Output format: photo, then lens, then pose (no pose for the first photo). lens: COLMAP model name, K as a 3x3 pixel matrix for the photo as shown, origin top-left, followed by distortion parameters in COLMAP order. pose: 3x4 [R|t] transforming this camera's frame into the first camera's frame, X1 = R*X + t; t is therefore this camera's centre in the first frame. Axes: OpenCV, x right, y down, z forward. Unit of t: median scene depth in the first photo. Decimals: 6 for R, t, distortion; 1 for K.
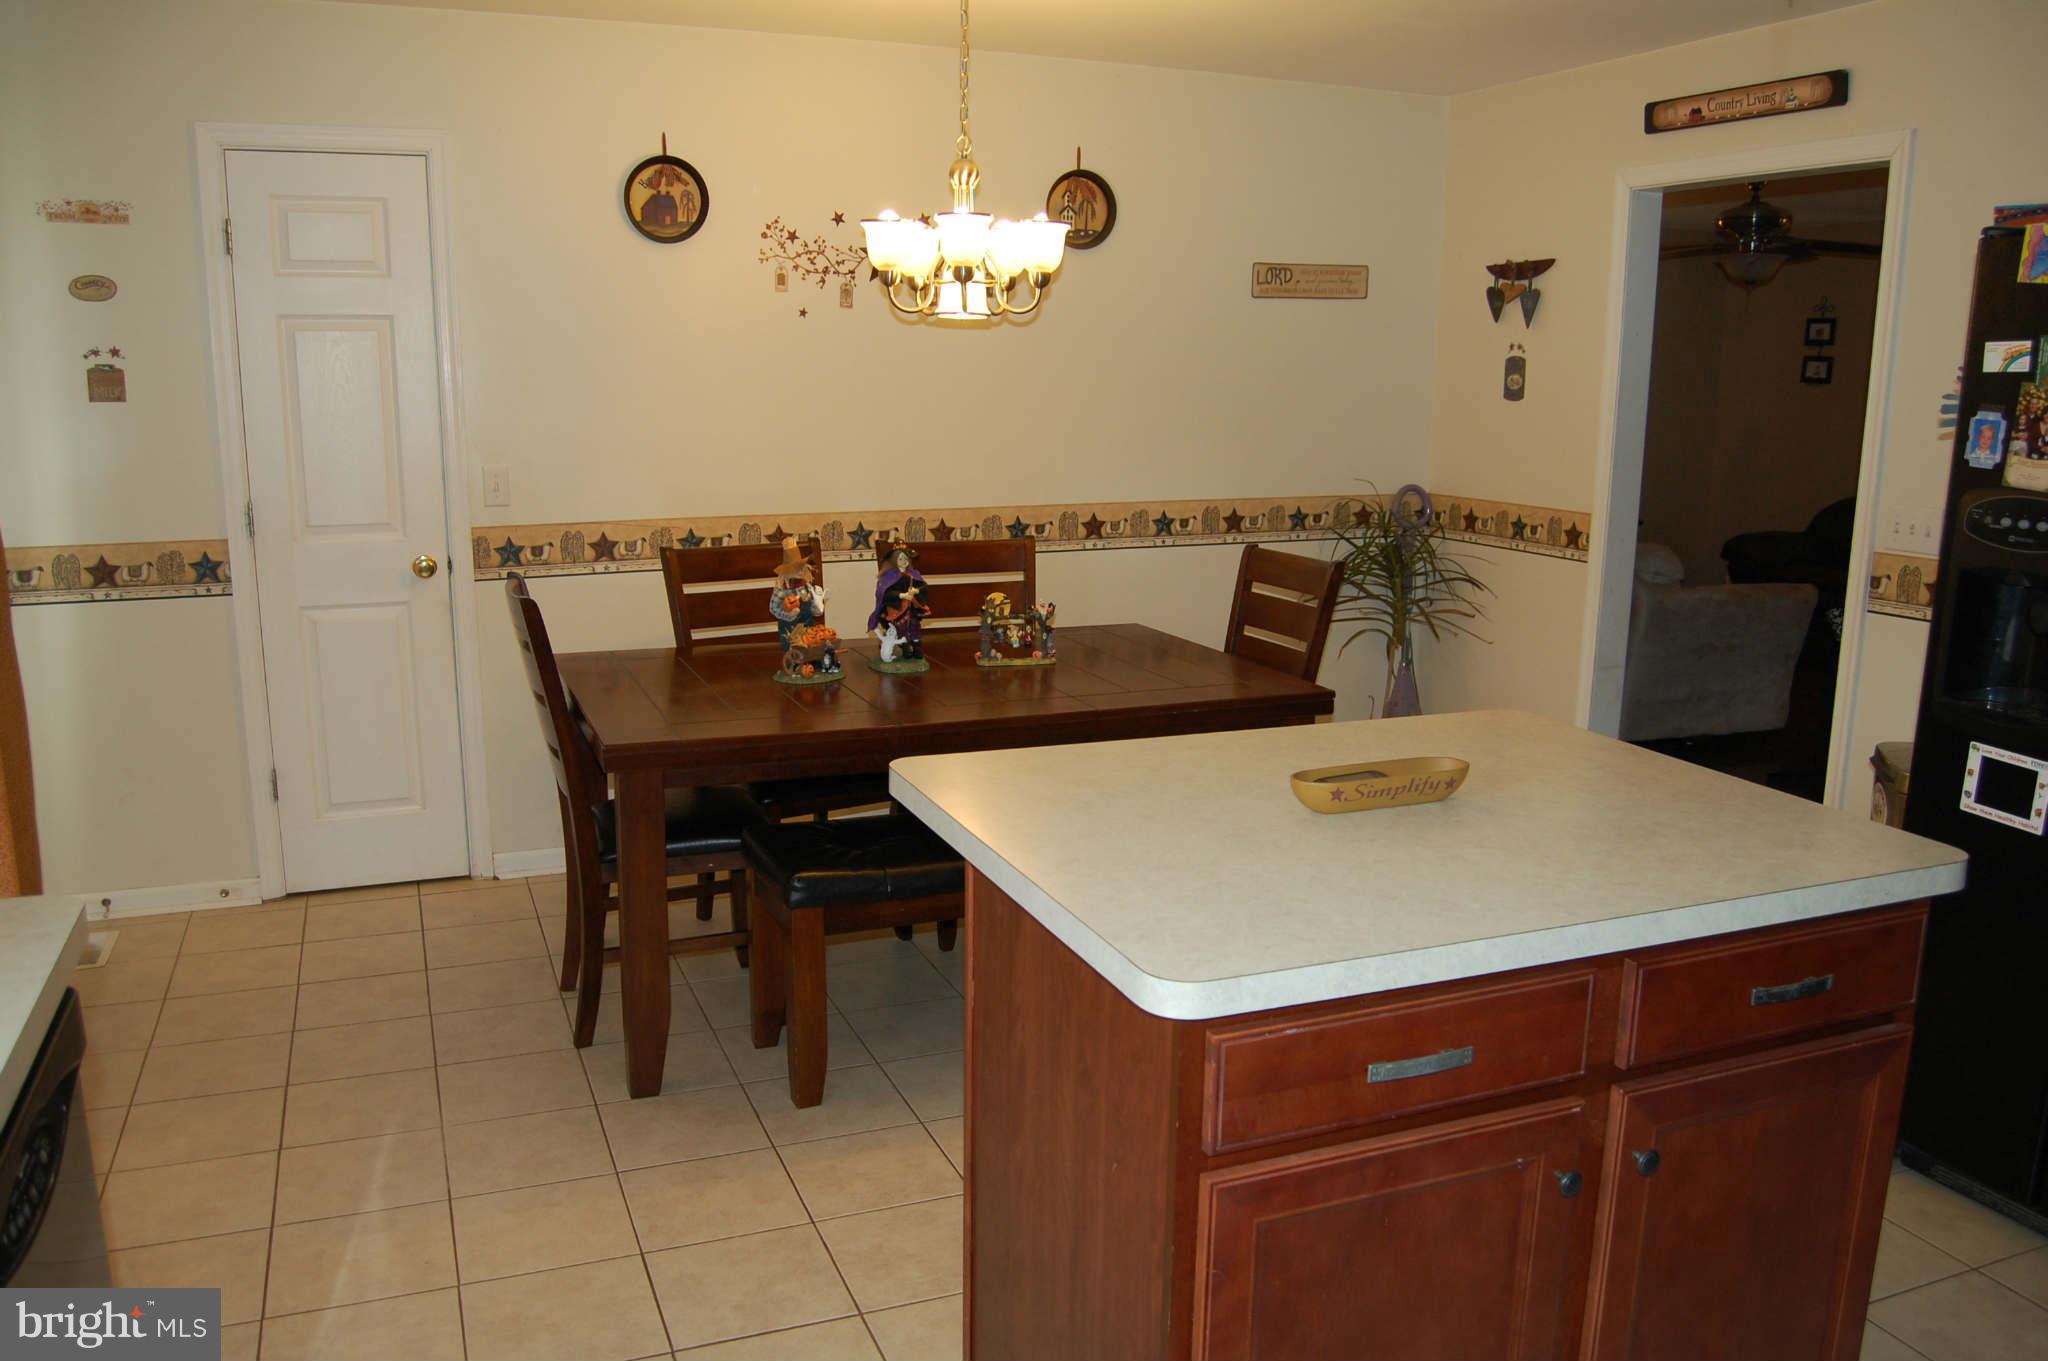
lens RADIAL K [[1630.0, 0, 1044.4], [0, 1630.0, 685.6], [0, 0, 1]] dist [-0.092420, 0.035999]
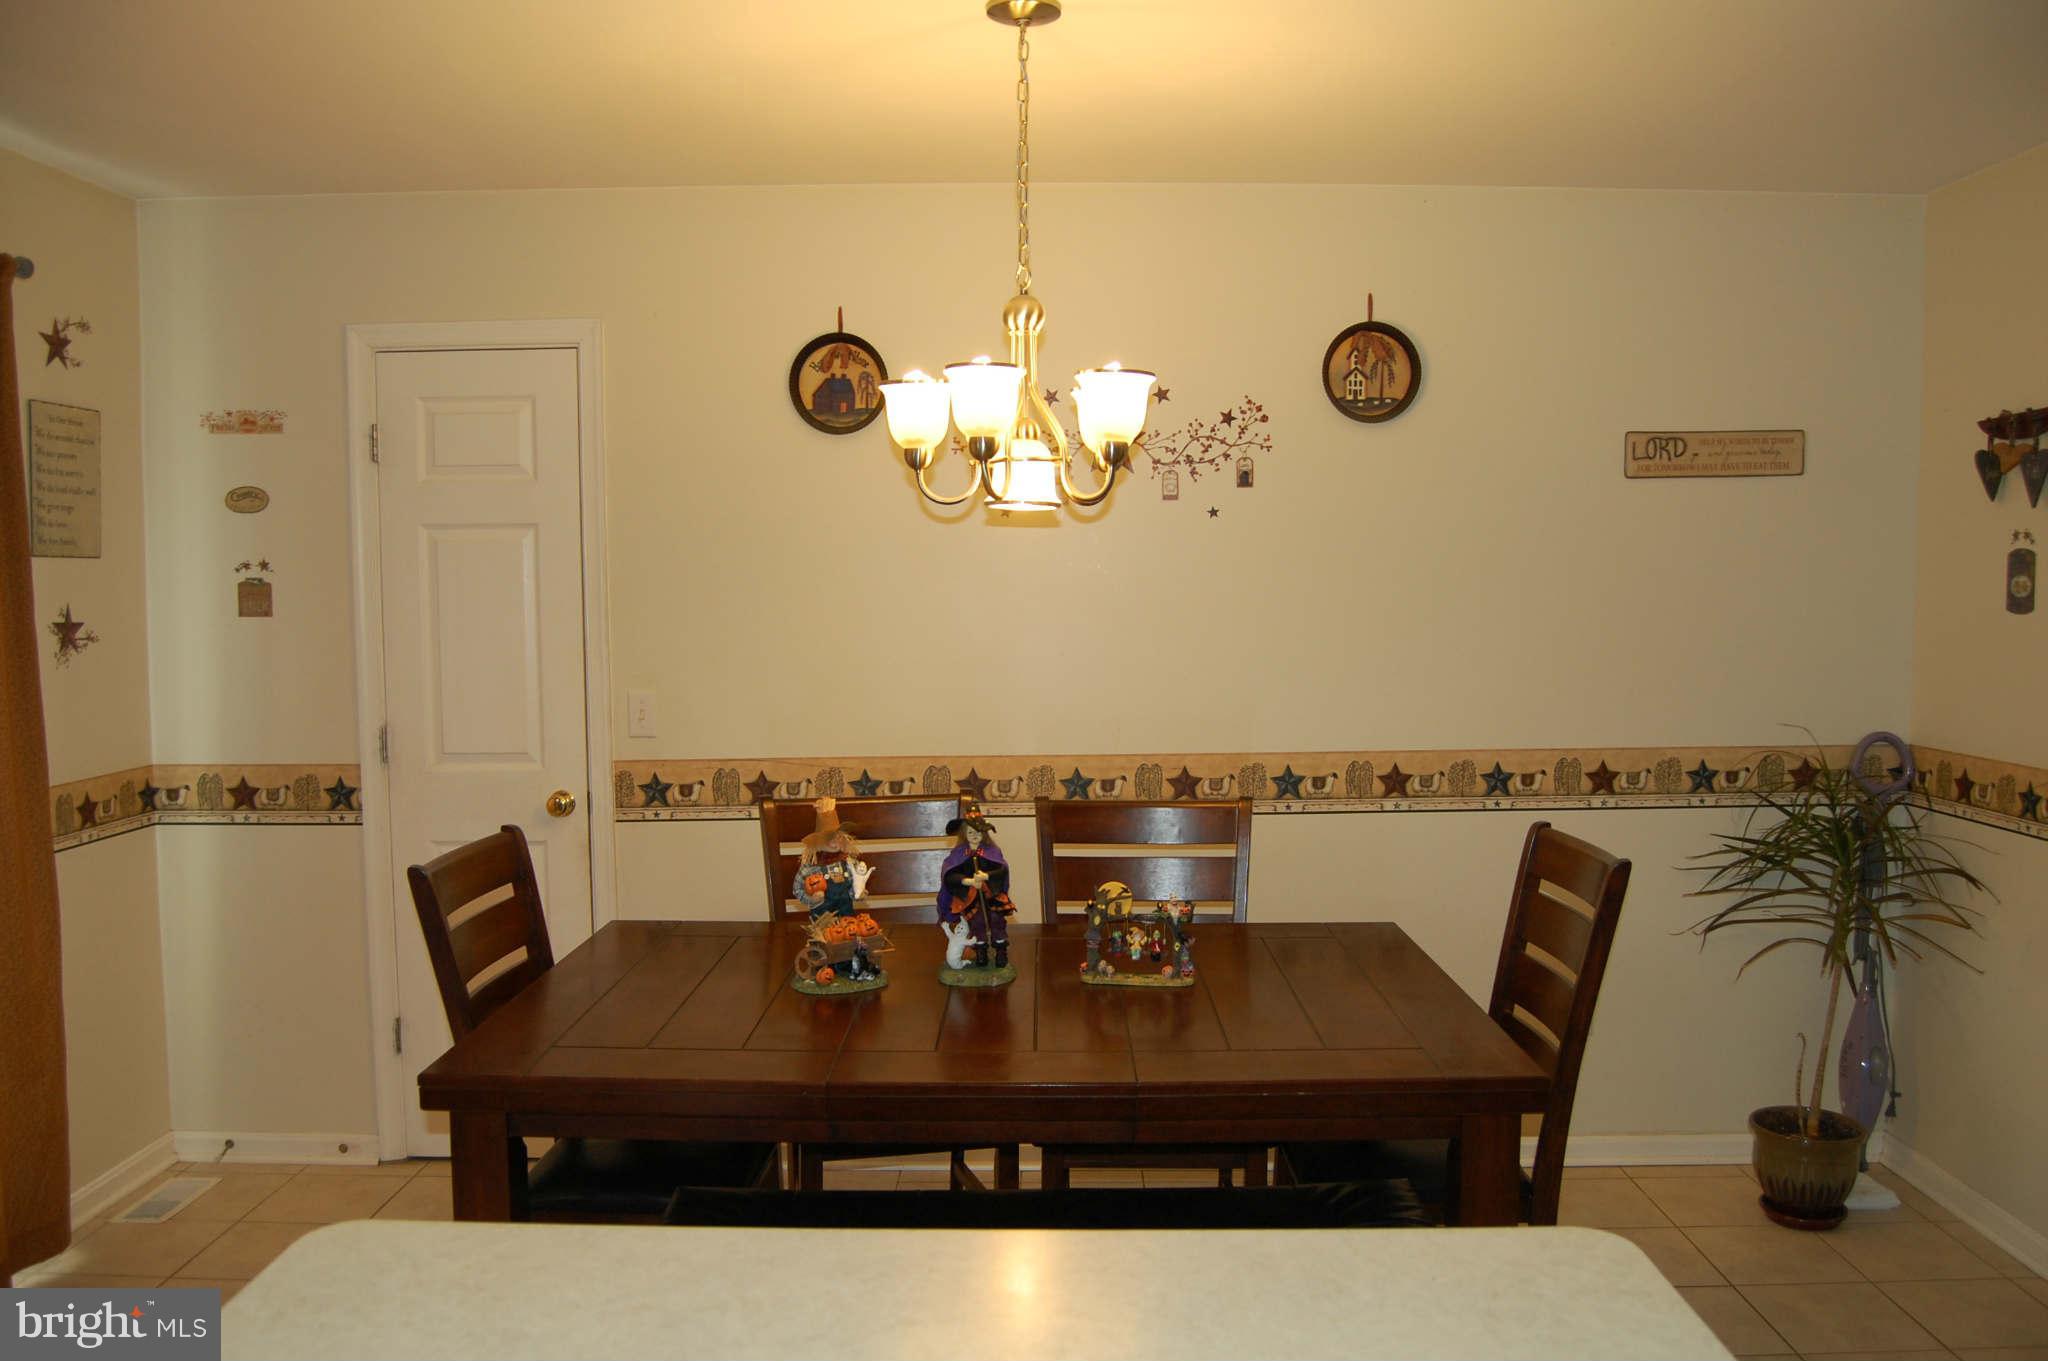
lens RADIAL K [[1630.0, 0, 1012.5], [0, 1630.0, 688.4], [0, 0, 1]] dist [-0.092420, 0.035999]
pose [[0.919503, 0.014208, -0.392826, 0.193136], [-0.063251, 0.991672, -0.112187, -0.052837], [0.387960, 0.128003, 0.912744, 0.278918]]
